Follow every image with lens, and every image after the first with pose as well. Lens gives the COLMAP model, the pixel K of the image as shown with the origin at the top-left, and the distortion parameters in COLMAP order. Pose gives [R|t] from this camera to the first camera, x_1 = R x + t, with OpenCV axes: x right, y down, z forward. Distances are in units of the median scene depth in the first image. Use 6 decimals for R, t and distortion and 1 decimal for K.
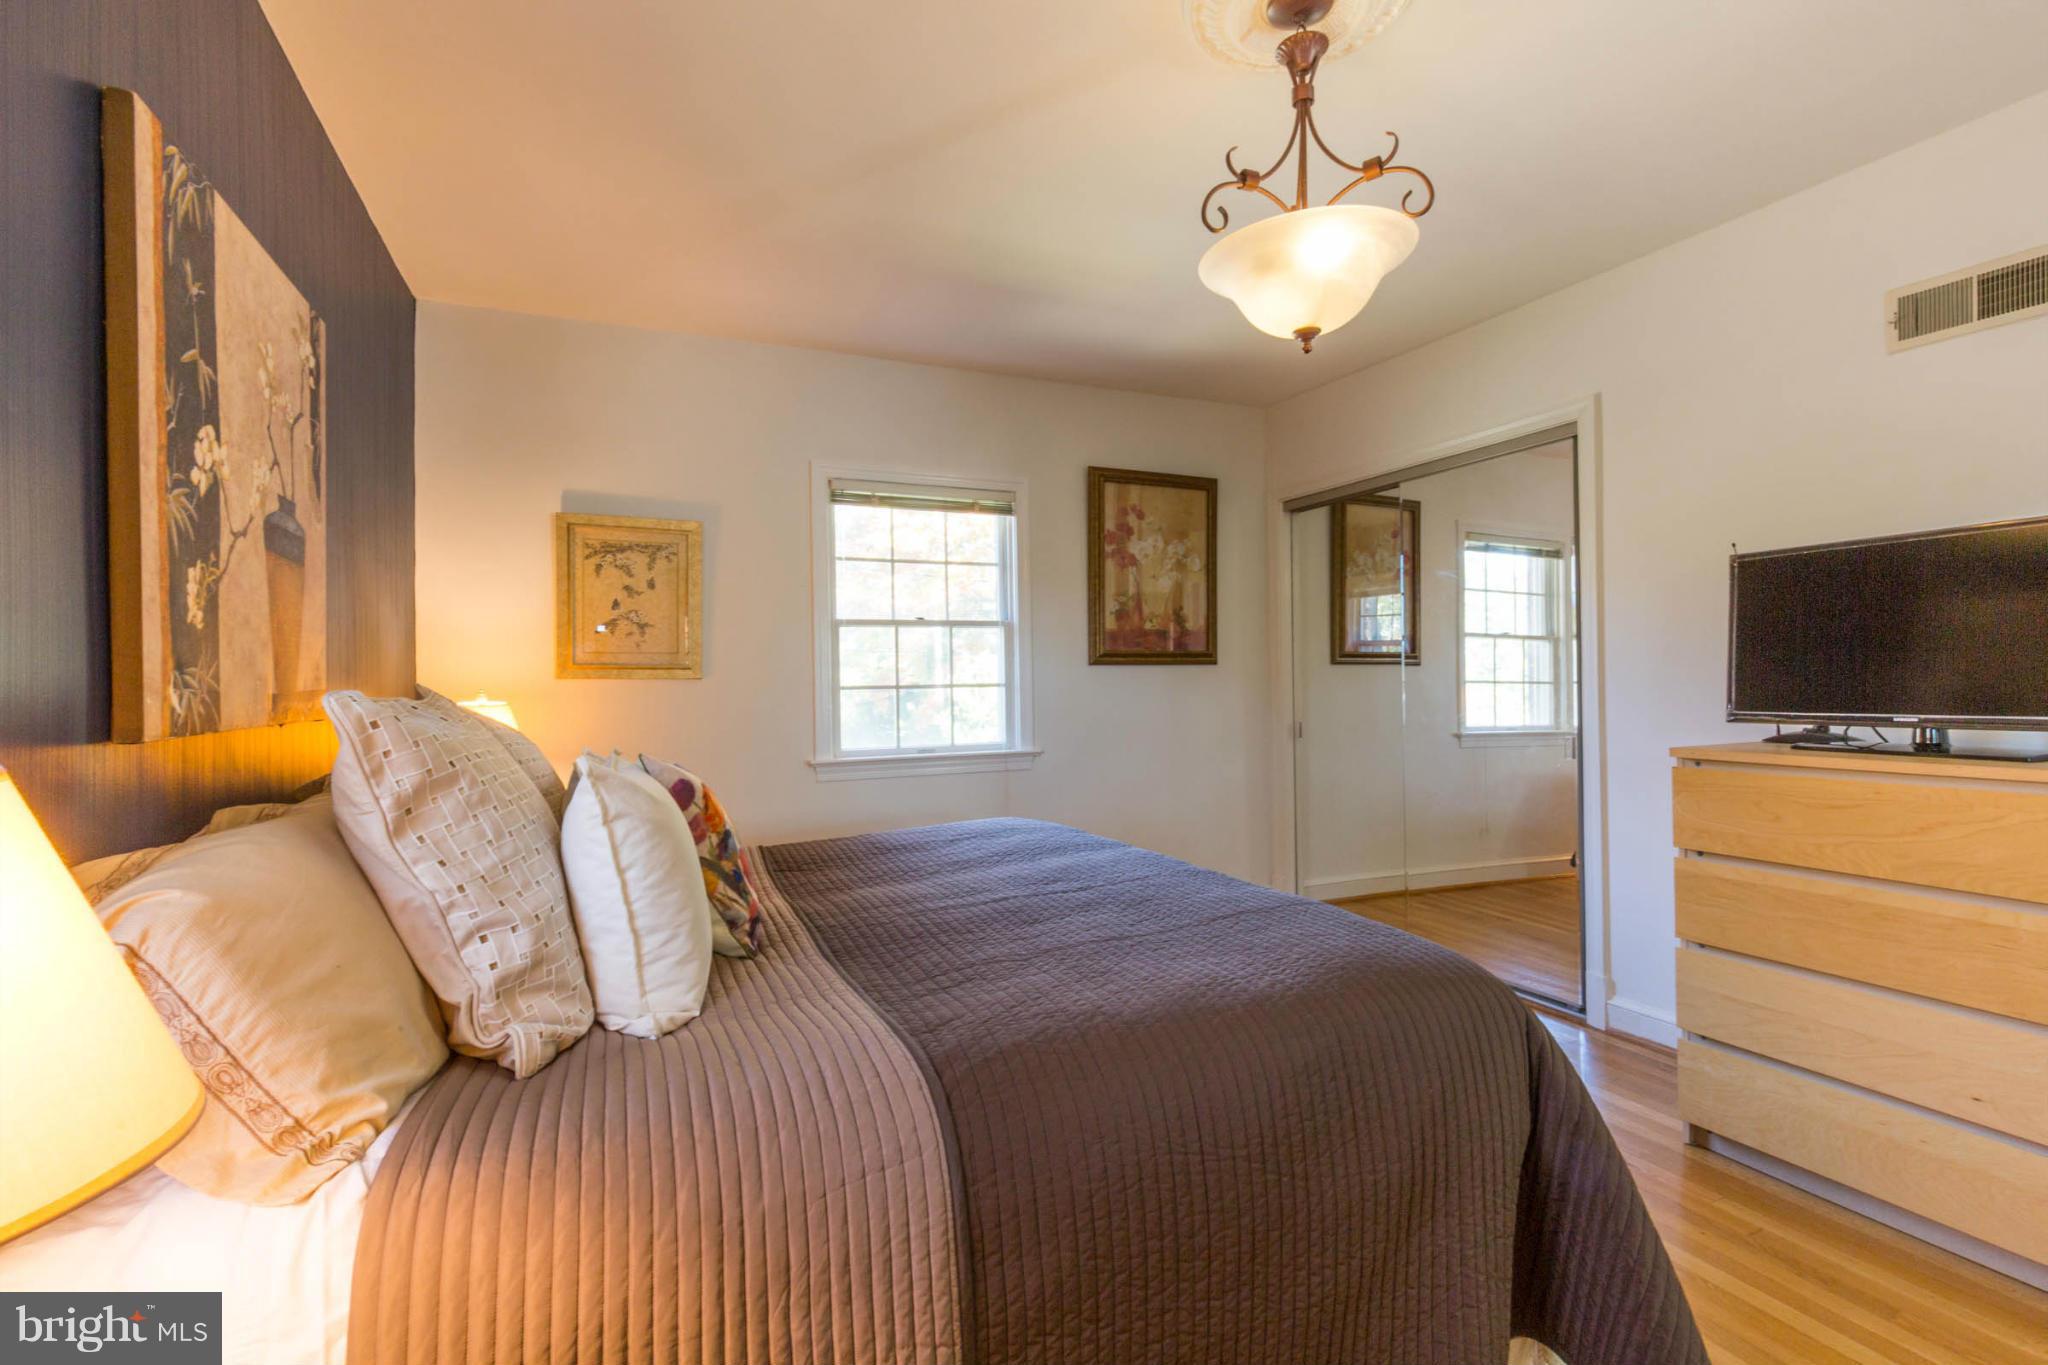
lens RADIAL K [[910.8, 0, 1017.8], [0, 910.8, 678.6], [0, 0, 1]] dist [0.004753, -0.002185]
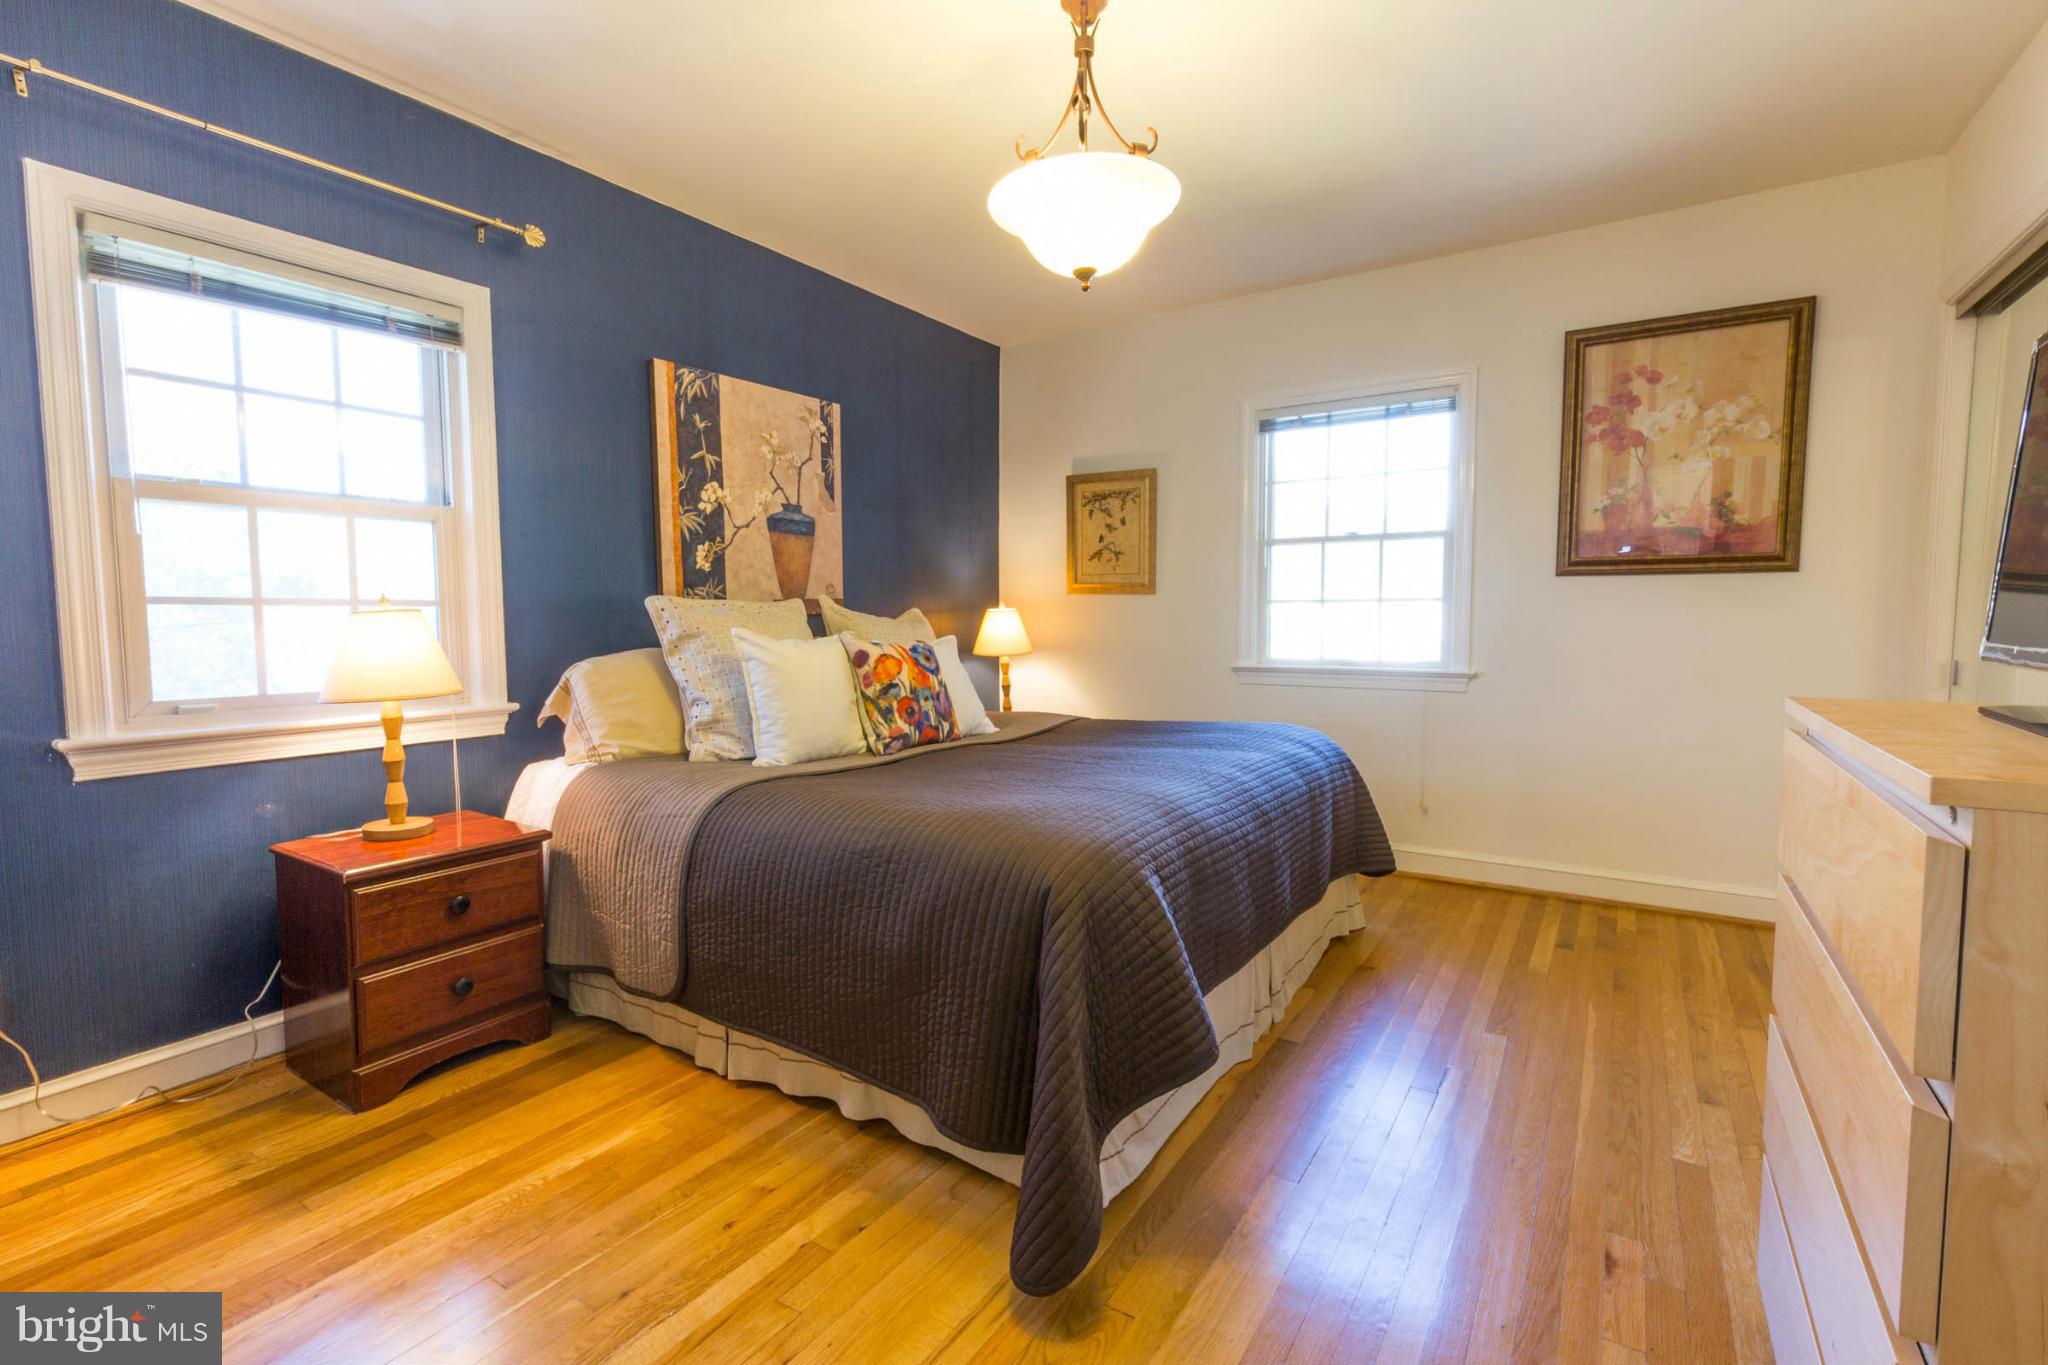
lens RADIAL K [[910.8, 0, 1033.7], [0, 910.8, 674.5], [0, 0, 1]] dist [0.004753, -0.002185]
pose [[0.546467, 0.069725, -0.834573, 0.637501], [0.000124, 0.996521, 0.083336, 0.006829], [0.837480, -0.045644, 0.544558, 0.167803]]
